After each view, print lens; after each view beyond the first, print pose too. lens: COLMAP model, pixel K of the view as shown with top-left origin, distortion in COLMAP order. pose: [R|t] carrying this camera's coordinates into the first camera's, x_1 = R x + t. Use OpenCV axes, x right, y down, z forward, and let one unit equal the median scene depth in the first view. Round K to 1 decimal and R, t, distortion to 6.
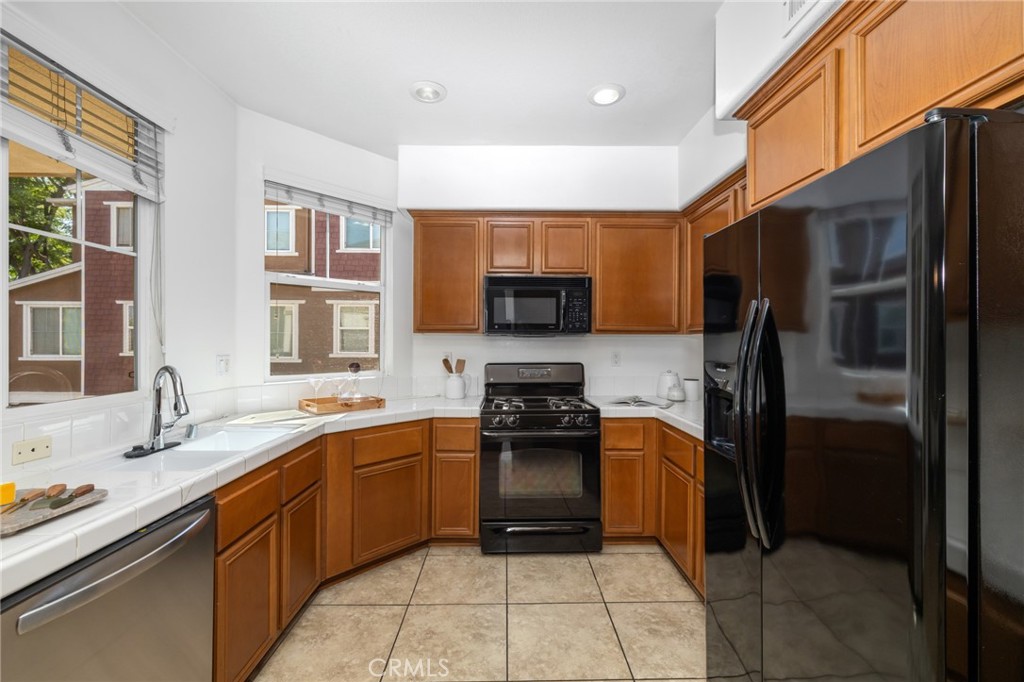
lens RADIAL K [[436.2, 0, 512.0], [0, 436.2, 341.0], [0, 0, 1]] dist [0.000337, 0.000062]
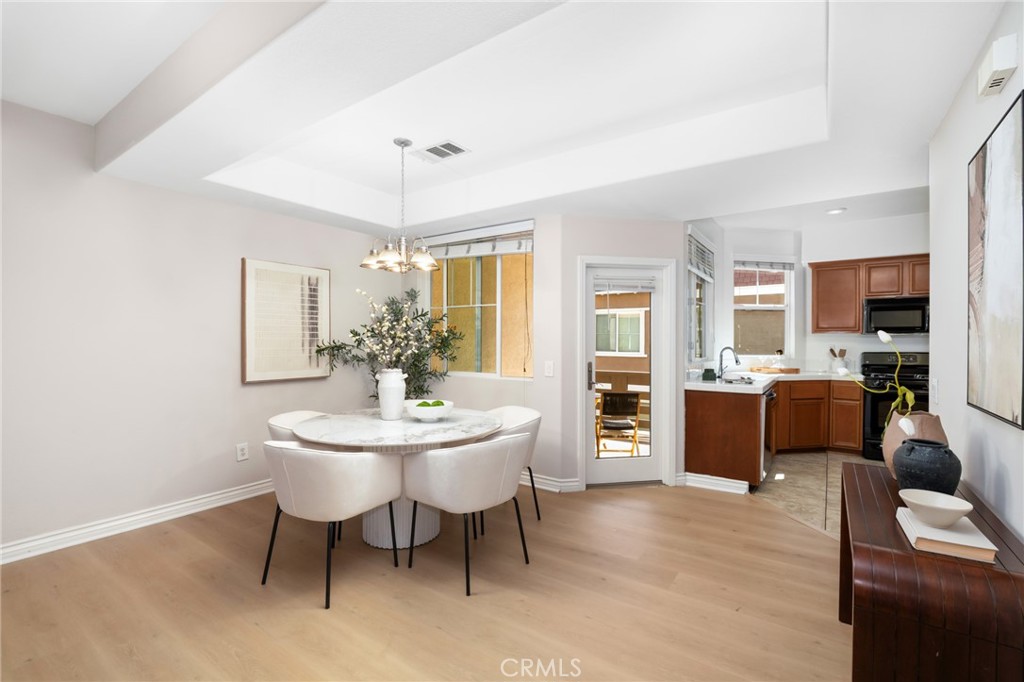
lens RADIAL K [[452.3, 0, 513.0], [0, 452.3, 343.9], [0, 0, 1]] dist [-0.002478, 0.000036]
pose [[0.812604, 0.003580, -0.582805, -0.156058], [0.000650, 0.999975, 0.007050, 0.011209], [0.582815, -0.006108, 0.812582, -1.247559]]
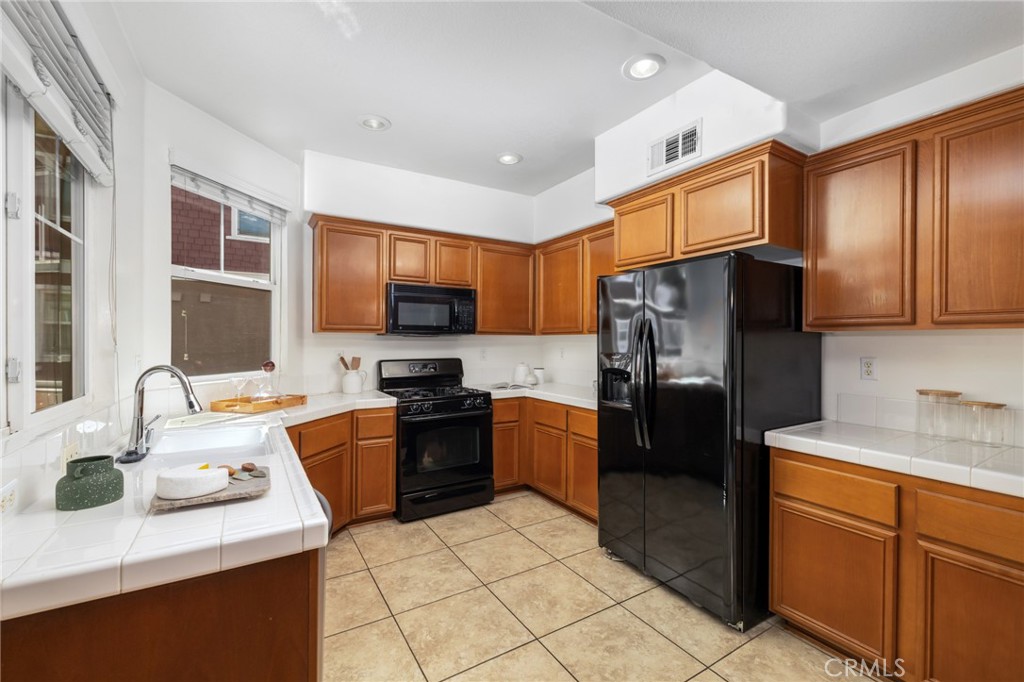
lens RADIAL K [[435.7, 0, 516.0], [0, 435.7, 341.1], [0, 0, 1]] dist [0.001316, 0.000146]
pose [[0.859757, 0.000581, 0.510703, -0.379768], [-0.001842, 0.999996, 0.001963, -0.000338], [-0.510700, -0.002628, 0.859755, -0.146861]]
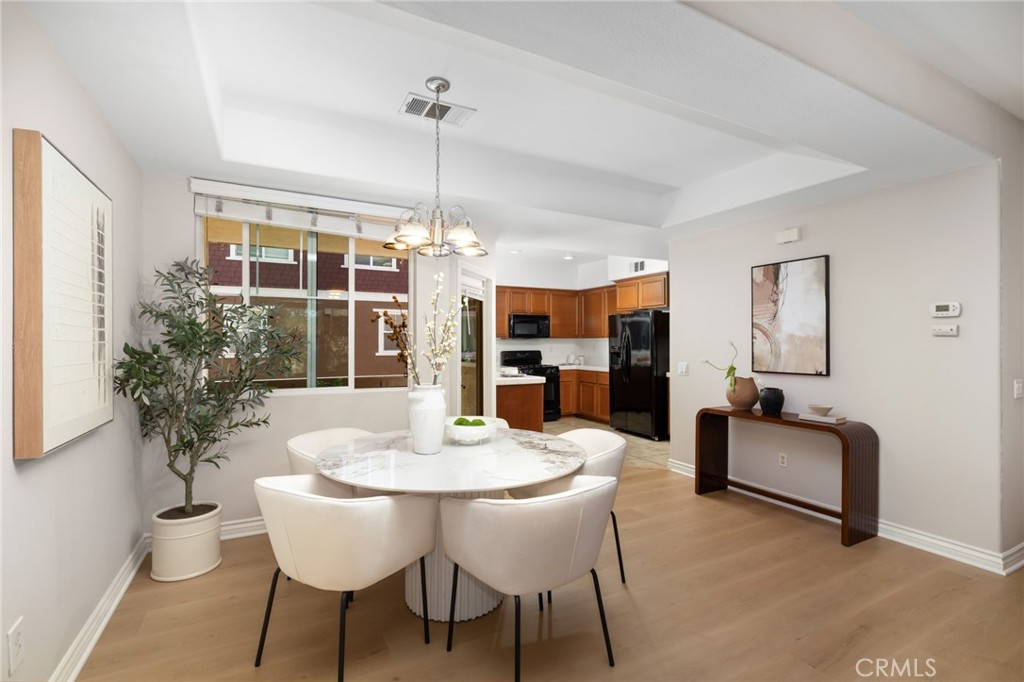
lens RADIAL K [[463.6, 0, 516.6], [0, 463.6, 343.4], [0, 0, 1]] dist [0.000847, 0.000259]
pose [[0.888831, -0.003144, 0.458224, -1.272043], [0.002006, 0.999994, 0.002970, 0.004468], [-0.458231, -0.001721, 0.888832, -1.343221]]
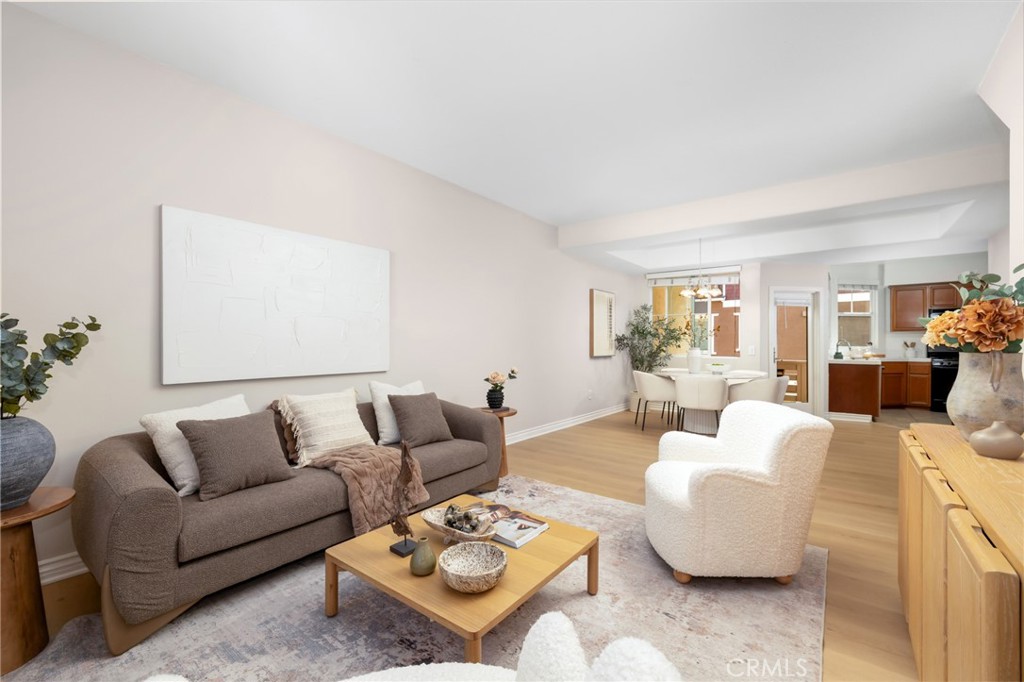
lens RADIAL K [[425.5, 0, 509.9], [0, 425.5, 341.3], [0, 0, 1]] dist [-0.007346, 0.000098]
pose [[0.778600, -0.003752, -0.627509, -0.454647], [-0.000973, 0.999974, -0.007186, 0.065099], [0.627519, 0.006205, 0.778576, -2.647622]]
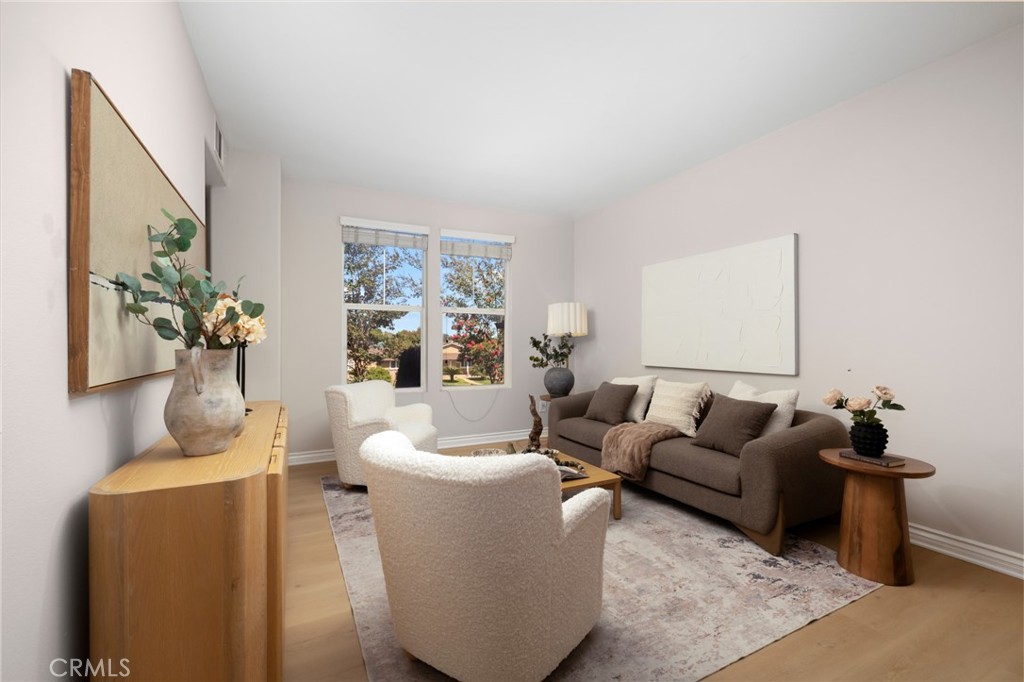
lens RADIAL K [[435.7, 0, 516.0], [0, 435.7, 341.1], [0, 0, 1]] dist [0.001316, 0.000146]
pose [[-0.896243, -0.006719, -0.443512, -0.412965], [-0.004719, 0.999973, -0.005612, 0.067227], [0.443537, -0.002937, -0.896251, -1.253097]]
